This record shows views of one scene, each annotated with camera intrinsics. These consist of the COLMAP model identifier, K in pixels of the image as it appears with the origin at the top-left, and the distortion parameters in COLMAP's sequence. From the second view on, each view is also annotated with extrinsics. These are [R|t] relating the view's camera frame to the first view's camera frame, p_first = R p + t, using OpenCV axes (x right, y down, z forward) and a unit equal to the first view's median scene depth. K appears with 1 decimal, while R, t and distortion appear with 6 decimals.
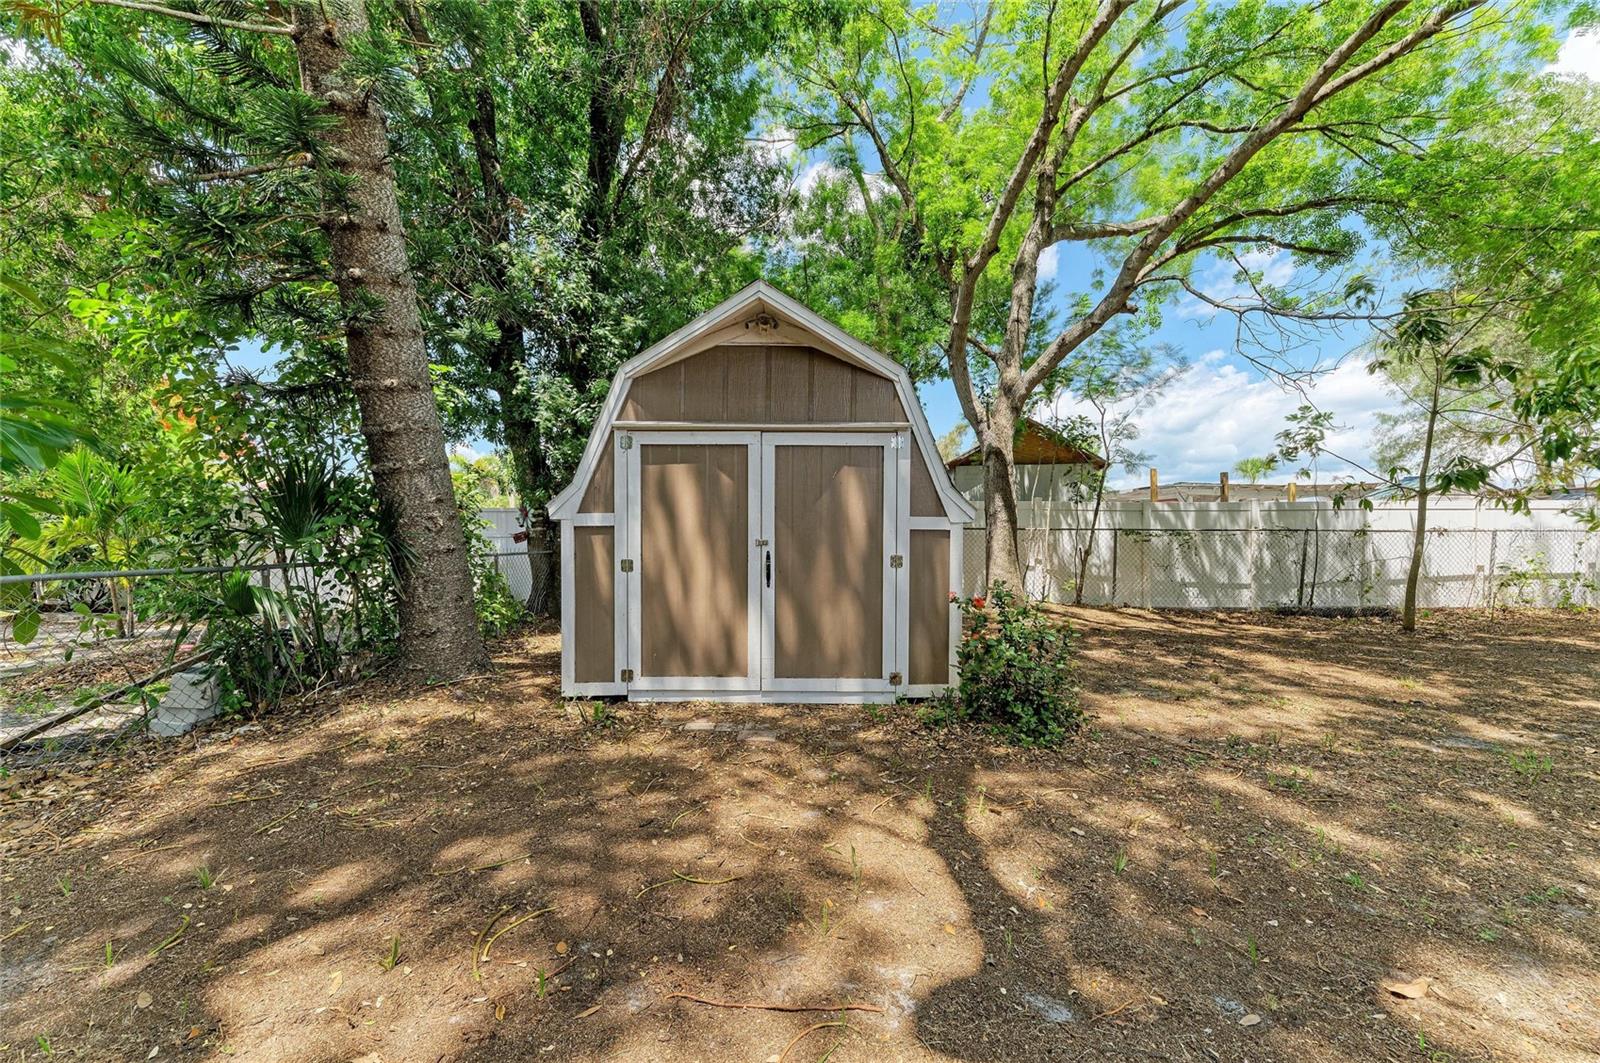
lens RADIAL K [[638.5, 0, 800.9], [0, 638.5, 547.4], [0, 0, 1]] dist [0.015446, 0.000092]
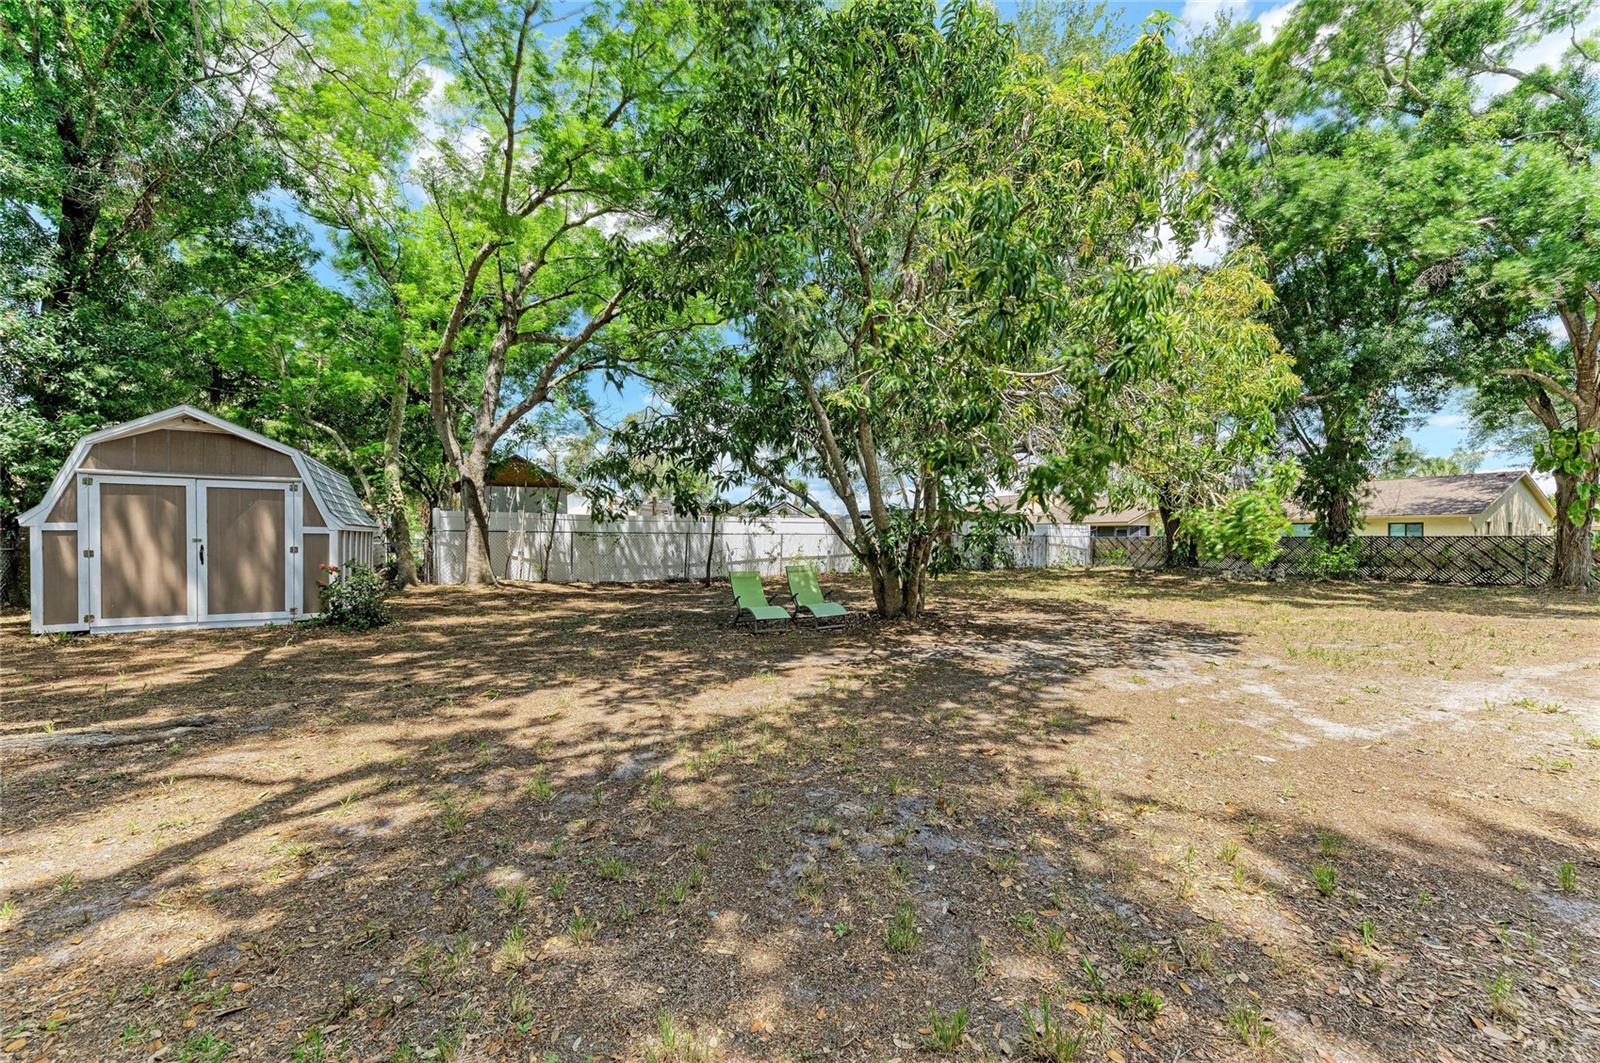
lens RADIAL K [[628.0, 0, 818.7], [0, 628.0, 542.9], [0, 0, 1]] dist [0.020214, -0.006570]
pose [[0.856754, -0.004492, 0.515706, 0.516803], [0.007810, 0.999960, -0.004265, 0.021745], [-0.515667, 0.007682, 0.856755, -1.453315]]
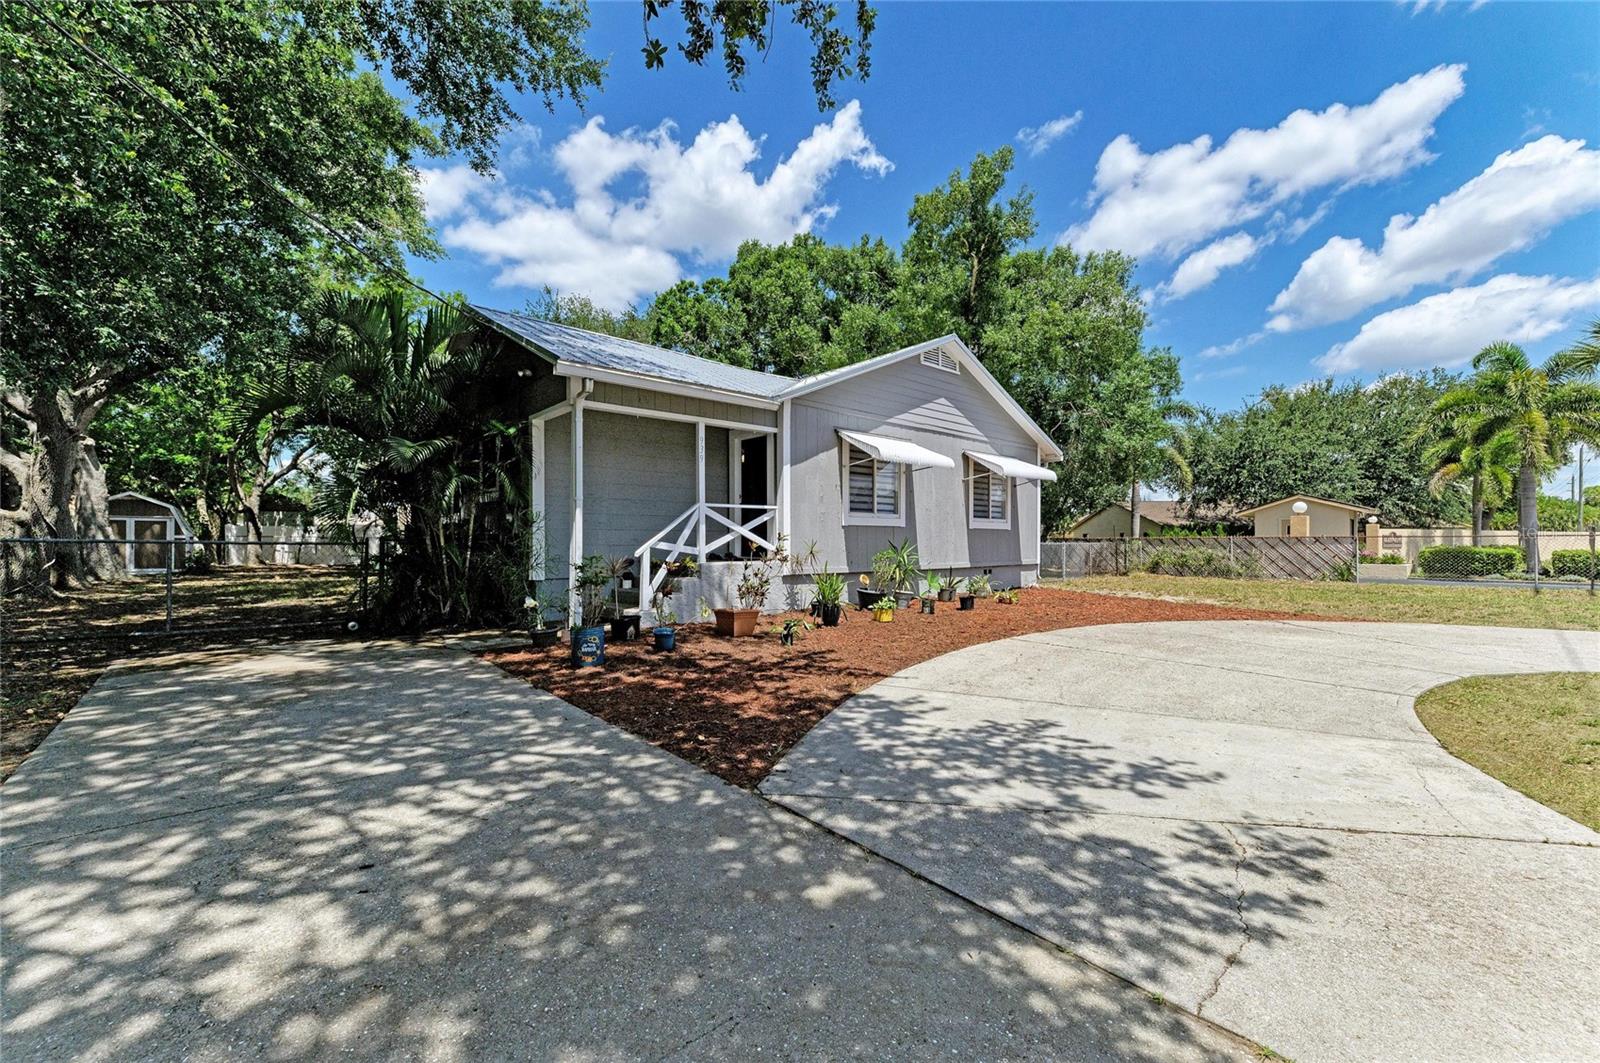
lens RADIAL K [[628.0, 0, 818.7], [0, 628.0, 542.9], [0, 0, 1]] dist [0.020214, -0.006570]
pose [[0.719766, 0.001548, 0.694215, 0.342549], [0.005173, 0.999958, -0.007594, 0.074881], [-0.694197, 0.009057, 0.719728, -6.109836]]
